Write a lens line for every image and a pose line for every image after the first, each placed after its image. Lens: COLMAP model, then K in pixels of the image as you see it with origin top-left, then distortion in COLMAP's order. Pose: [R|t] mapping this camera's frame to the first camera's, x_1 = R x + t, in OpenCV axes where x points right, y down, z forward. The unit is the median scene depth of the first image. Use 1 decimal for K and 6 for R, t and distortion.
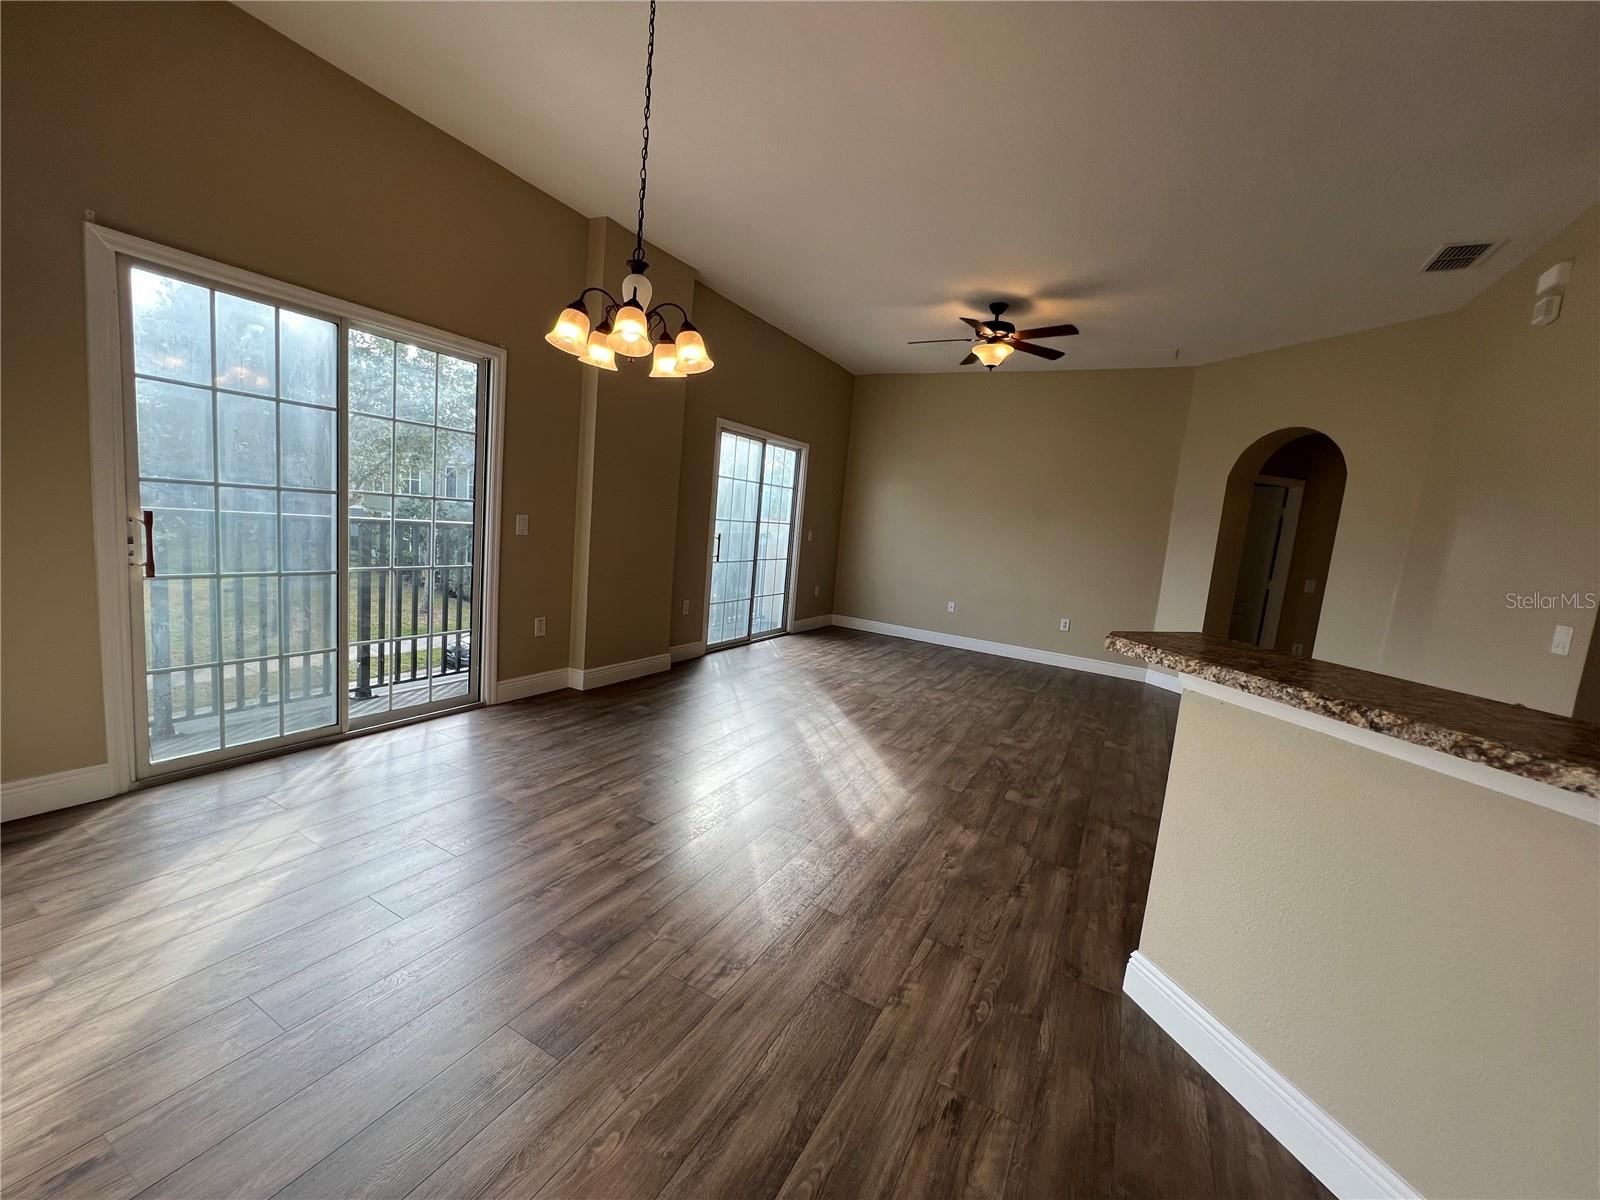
lens RADIAL K [[637.5, 0, 802.3], [0, 637.5, 596.8], [0, 0, 1]] dist [-0.000707, -0.000635]
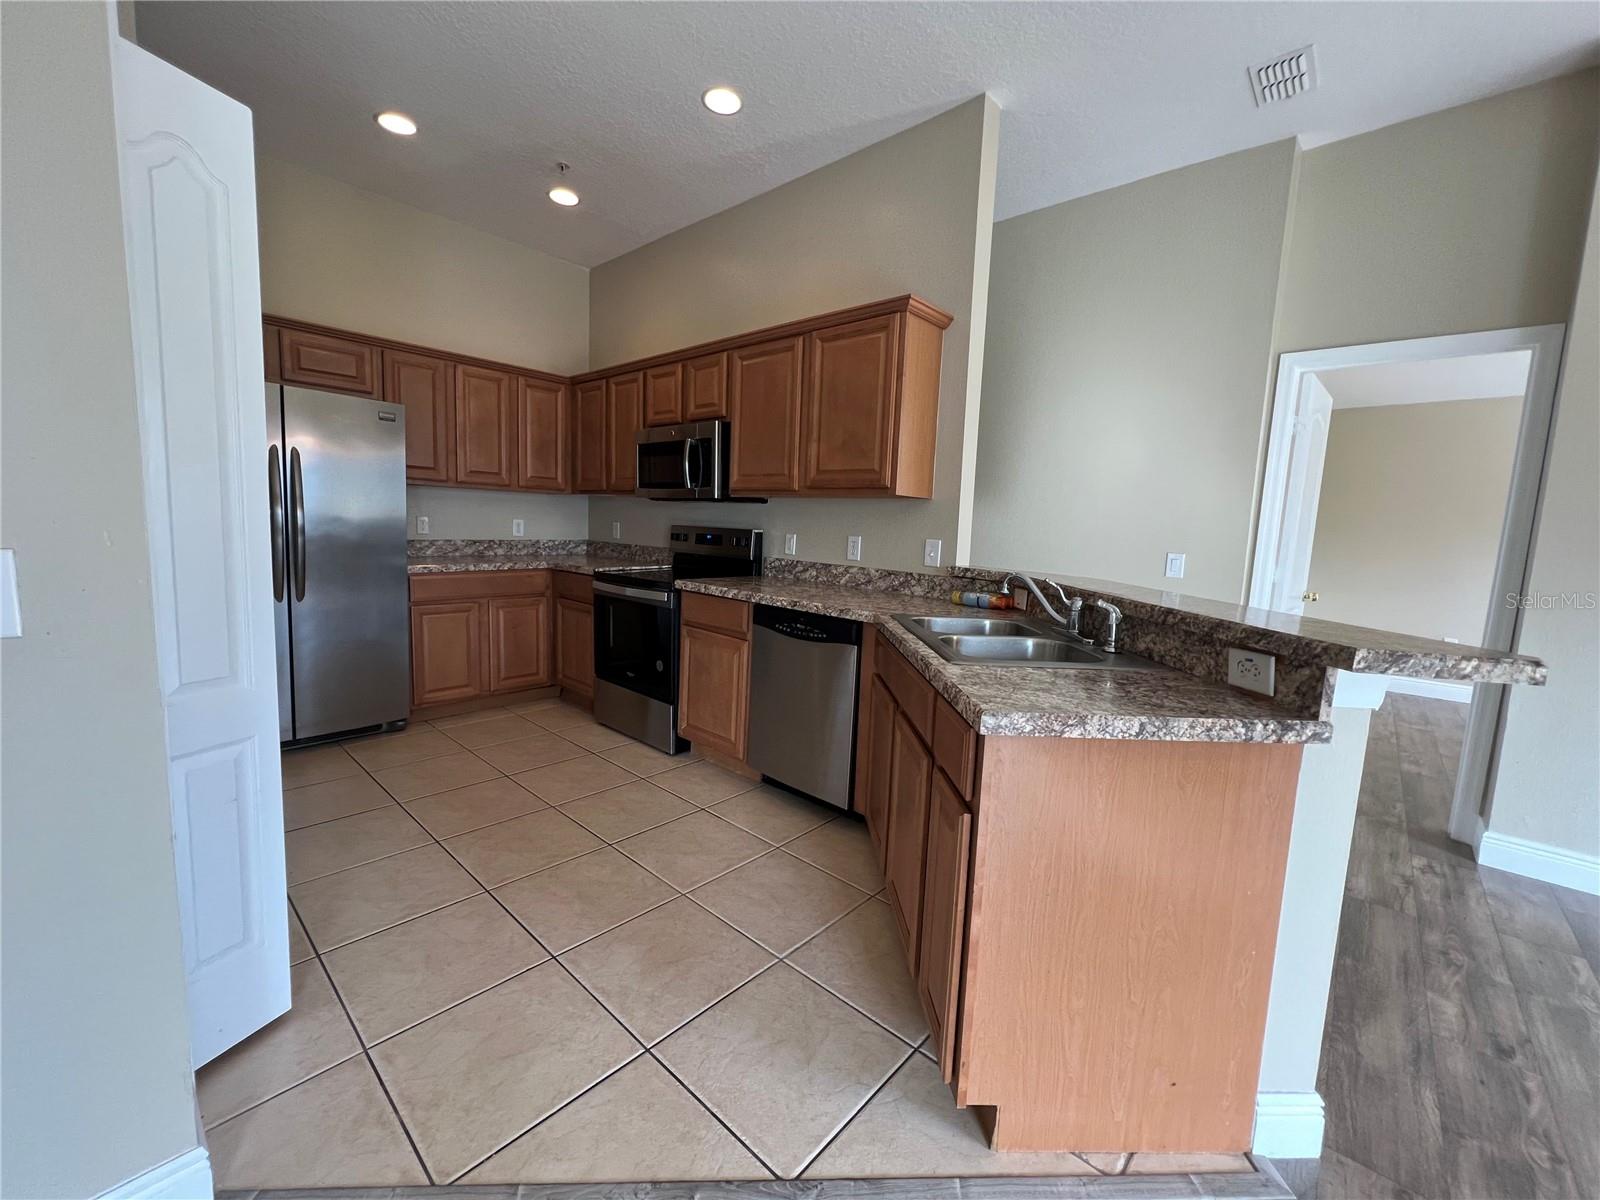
lens RADIAL K [[637.5, 0, 802.3], [0, 637.5, 596.8], [0, 0, 1]] dist [-0.000707, -0.000635]
pose [[-0.963399, -0.157914, 0.216625, 0.557808], [-0.100735, 0.962114, 0.253356, -0.042826], [-0.248426, 0.222261, -0.942807, 0.934144]]
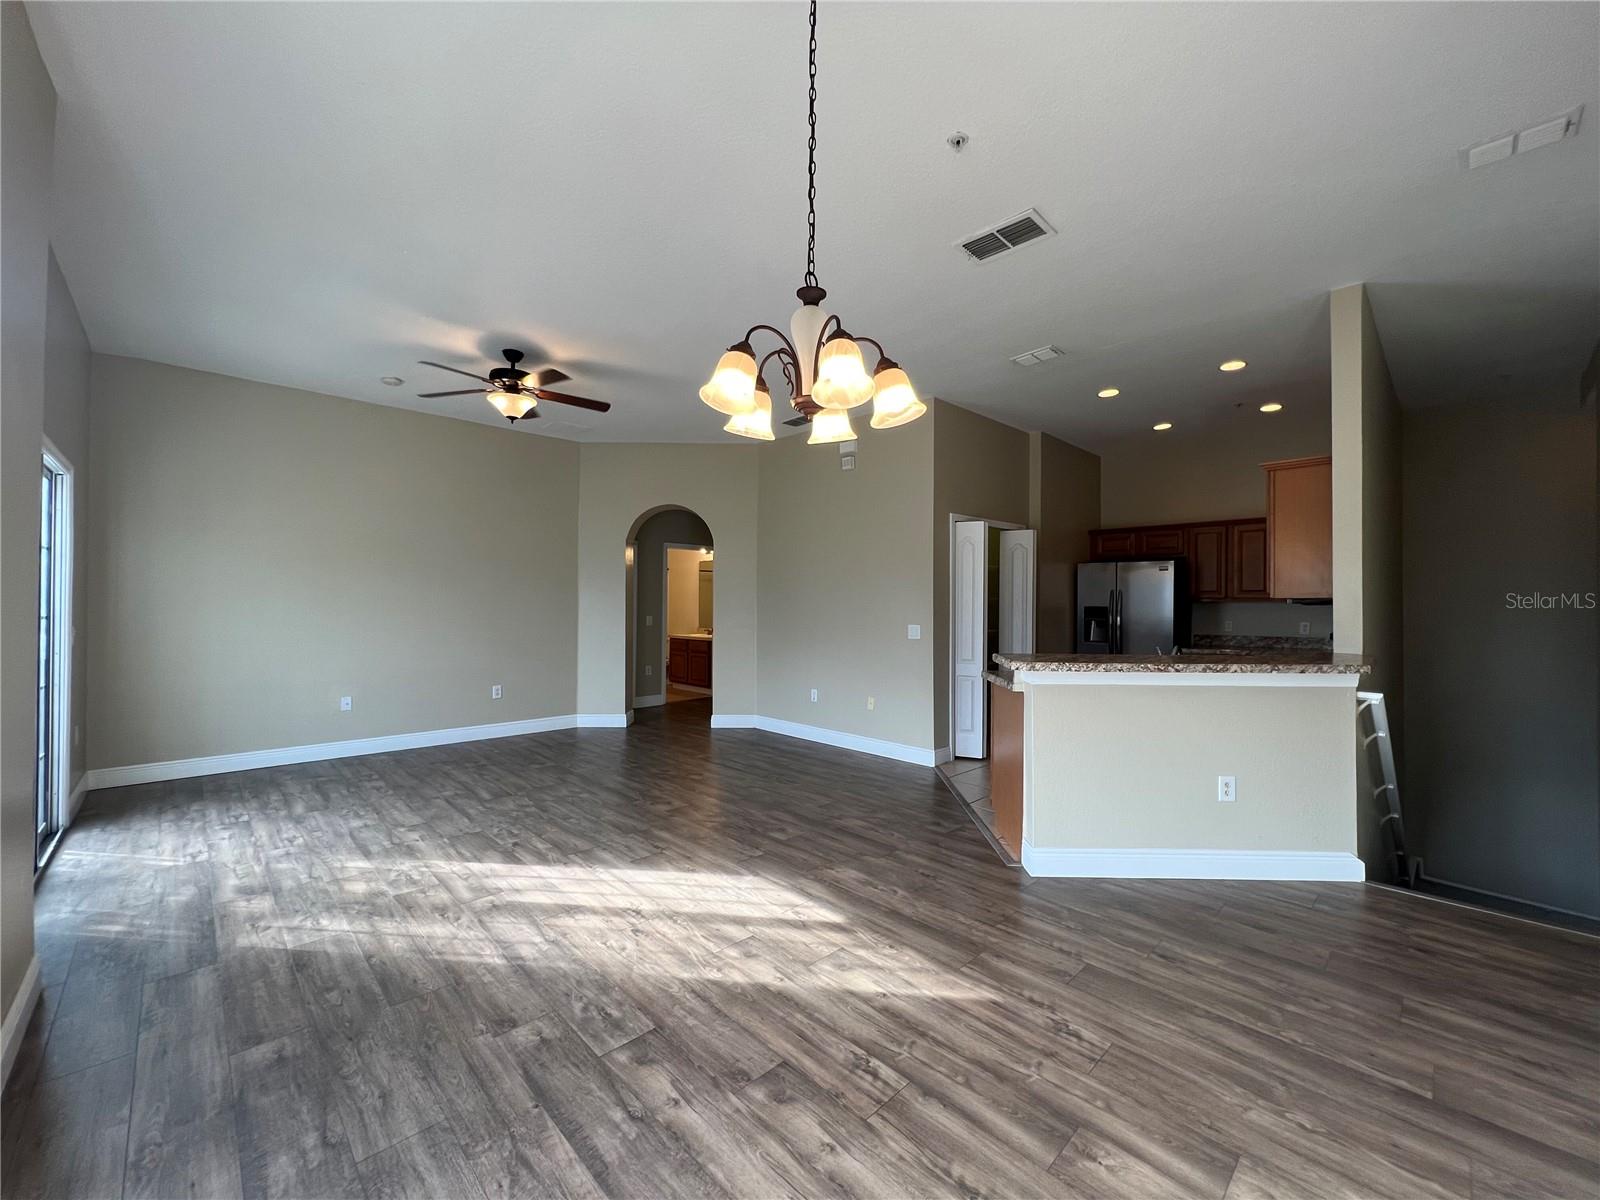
lens RADIAL K [[637.5, 0, 802.3], [0, 637.5, 596.8], [0, 0, 1]] dist [-0.000707, -0.000635]
pose [[0.296111, -0.078781, 0.951899, -0.663281], [0.139366, 0.989491, 0.038538, -0.134221], [-0.944931, 0.121251, 0.303979, 0.551239]]
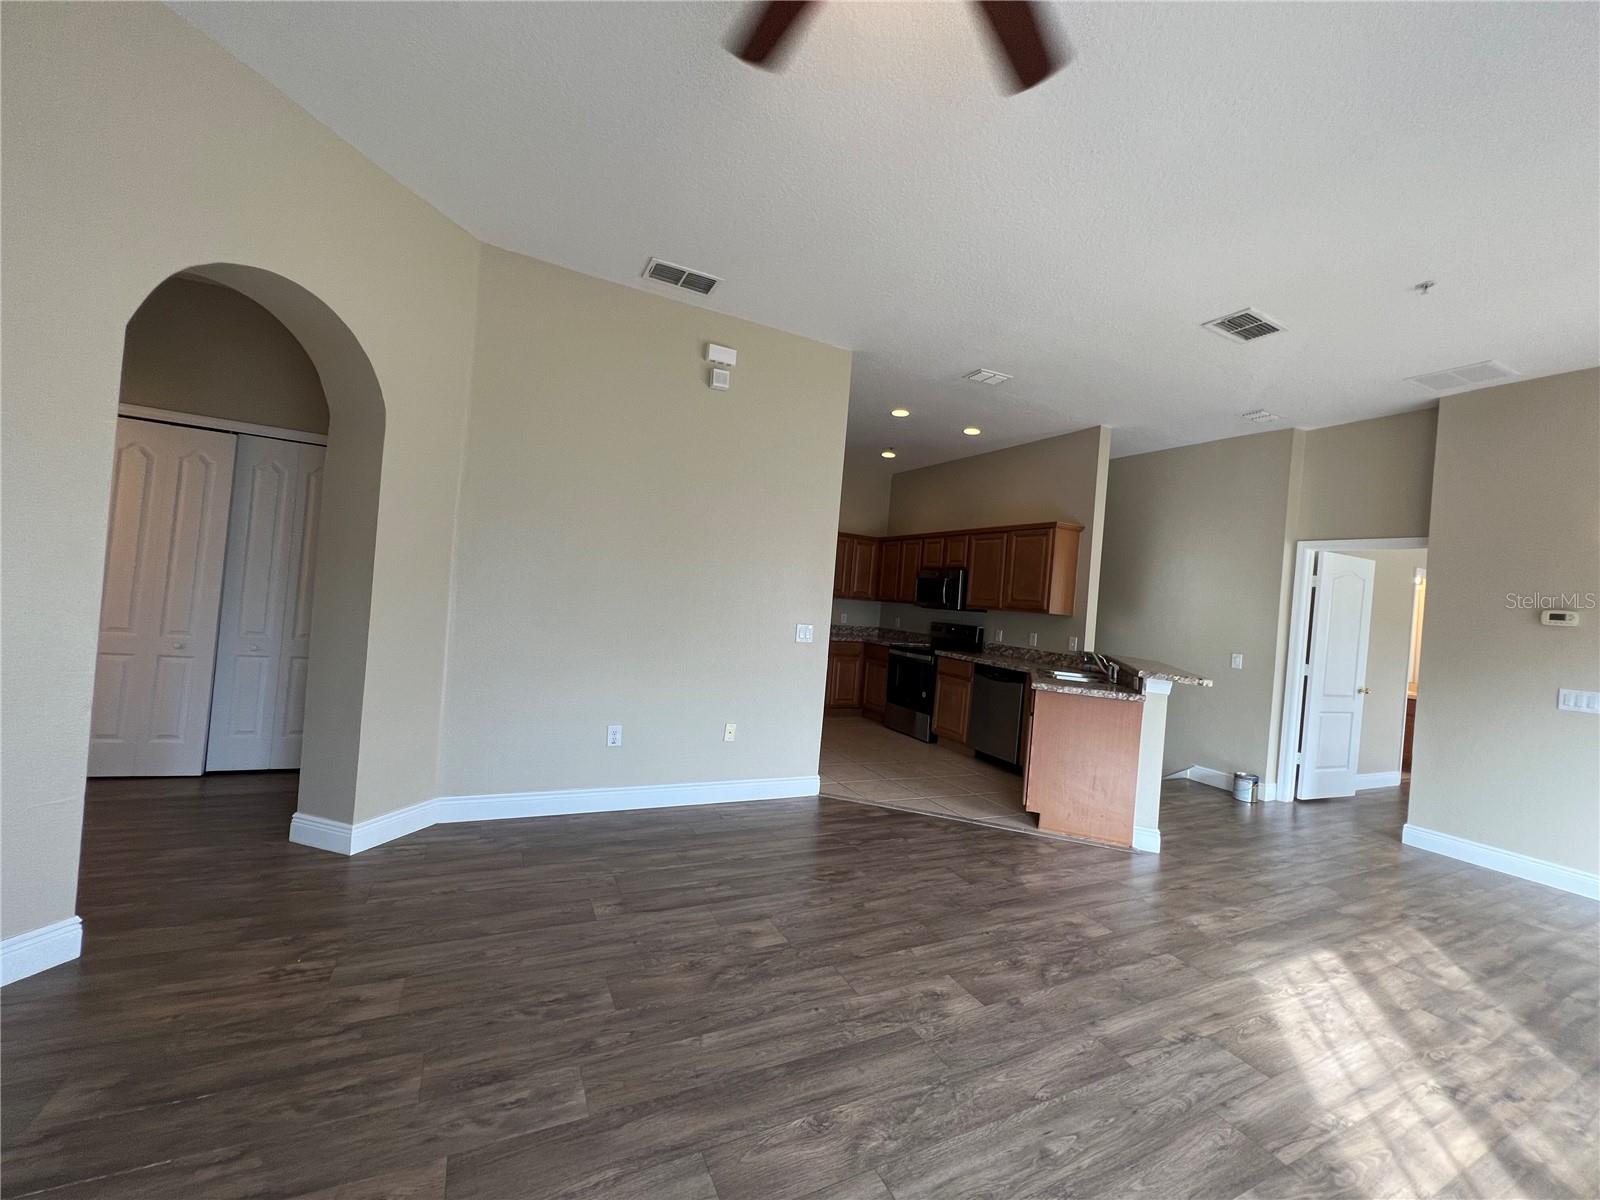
lens RADIAL K [[637.5, 0, 802.3], [0, 637.5, 596.8], [0, 0, 1]] dist [-0.000707, -0.000635]
pose [[-0.807730, -0.156737, 0.568336, 0.226711], [-0.085849, 0.985007, 0.149637, -0.207987], [-0.583269, 0.072076, -0.809075, 1.809446]]
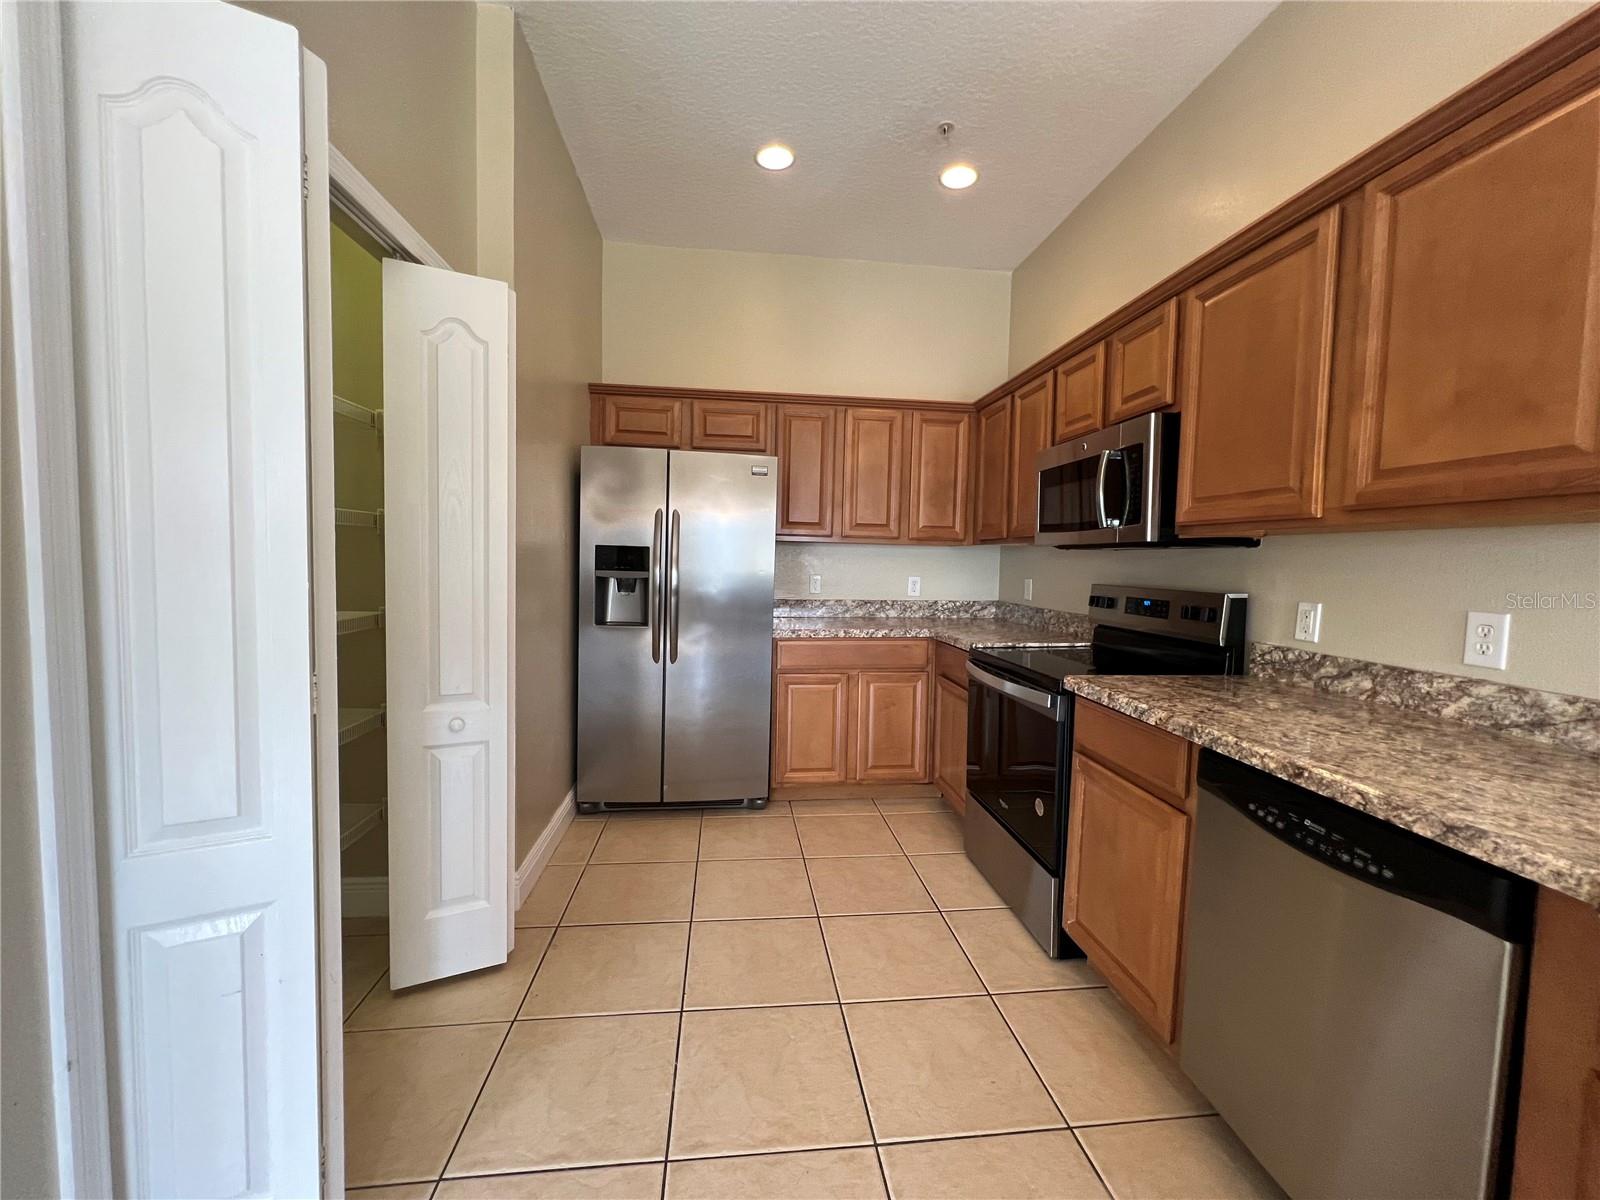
lens RADIAL K [[637.5, 0, 802.3], [0, 637.5, 596.8], [0, 0, 1]] dist [-0.000707, -0.000635]
pose [[-0.570217, -0.151052, 0.807487, 0.625084], [0.027445, 0.978898, 0.202497, -0.003764], [-0.821036, 0.137629, -0.554039, 0.593398]]
